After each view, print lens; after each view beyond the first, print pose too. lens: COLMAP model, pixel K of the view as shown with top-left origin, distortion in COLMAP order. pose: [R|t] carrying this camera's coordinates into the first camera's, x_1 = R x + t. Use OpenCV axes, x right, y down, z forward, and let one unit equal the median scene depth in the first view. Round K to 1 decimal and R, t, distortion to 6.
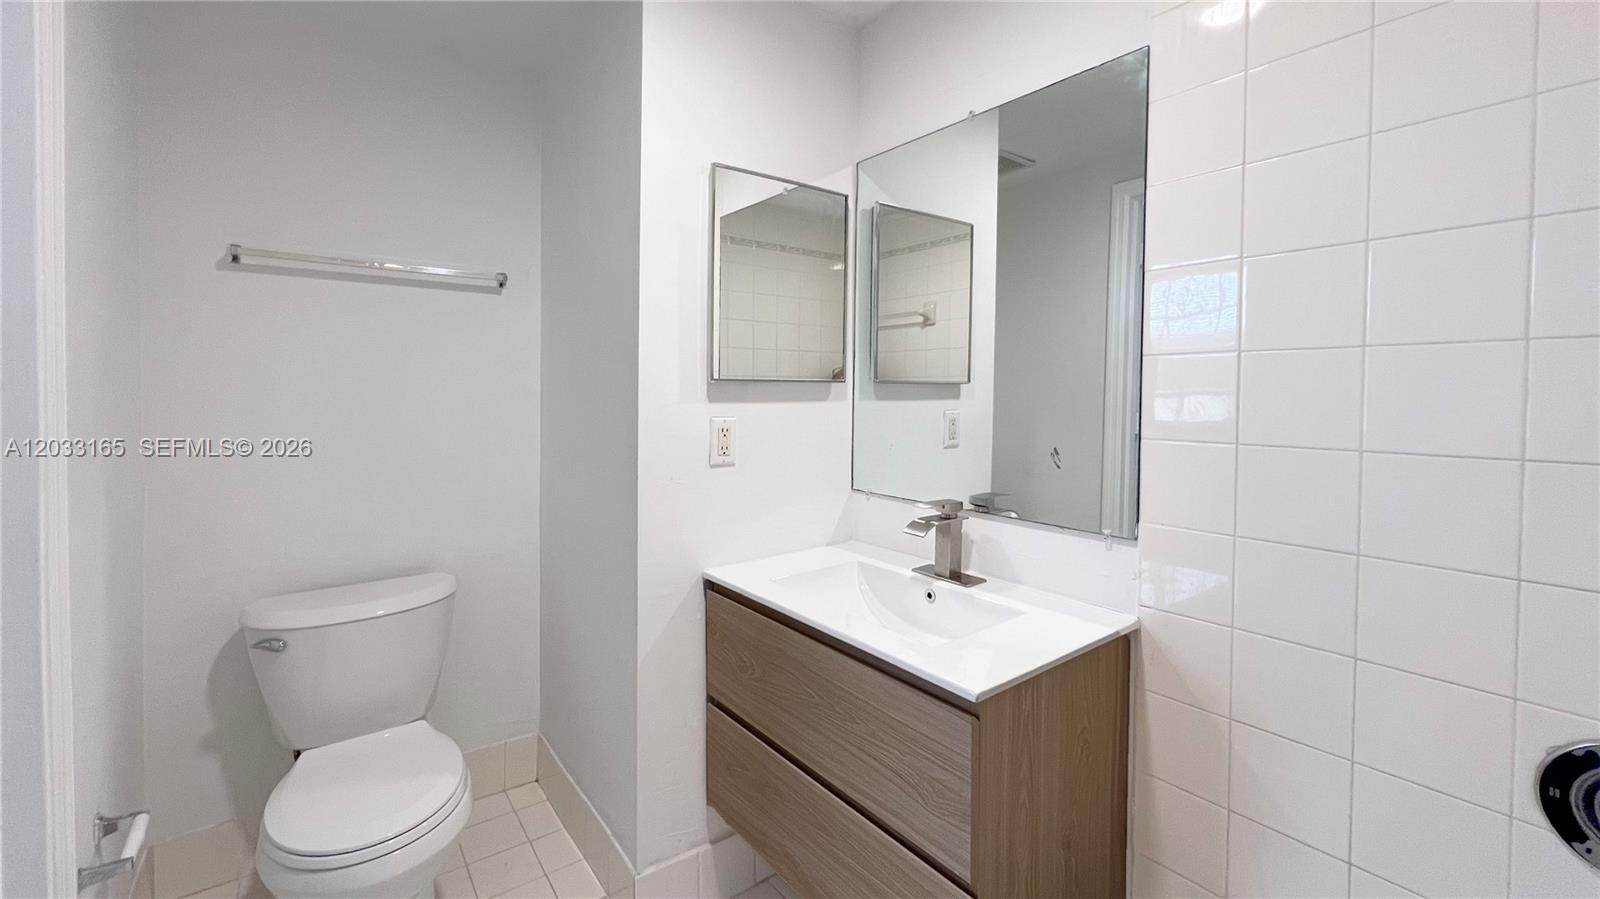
lens RADIAL K [[660.8, 0, 800.7], [0, 660.8, 443.8], [0, 0, 1]] dist [-0.000979, 0.000846]
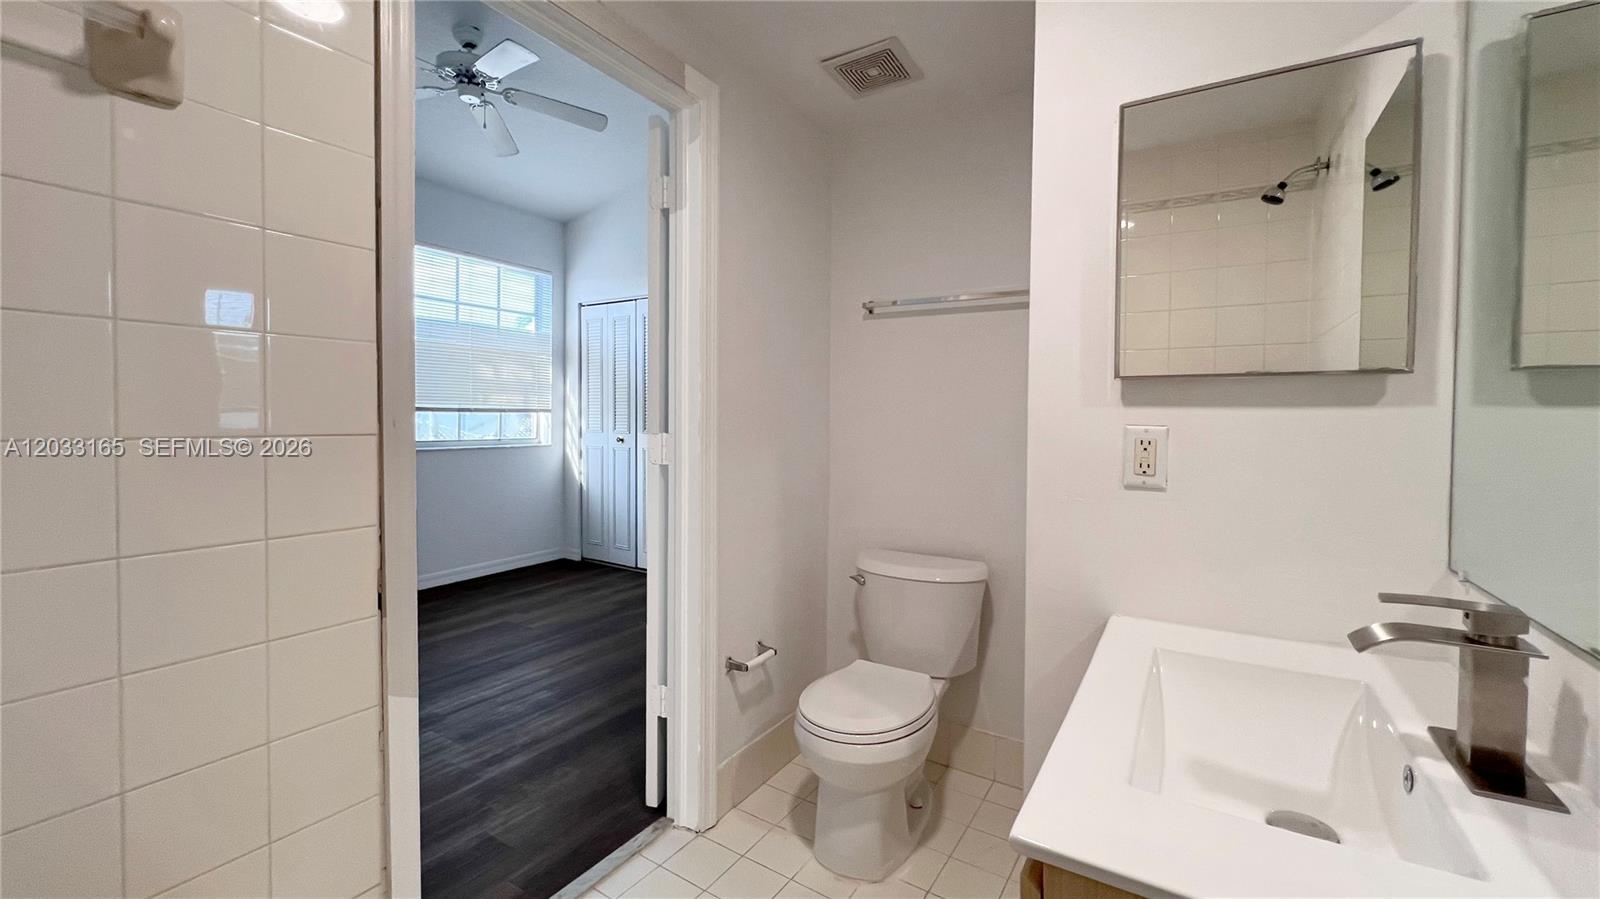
lens RADIAL K [[660.8, 0, 796.4], [0, 660.8, 447.4], [0, 0, 1]] dist [-0.000979, 0.000846]
pose [[0.348032, 0.048784, -0.936212, 0.460551], [-0.076064, 0.996822, 0.023666, -0.002147], [0.934392, 0.062975, 0.350637, 0.347750]]
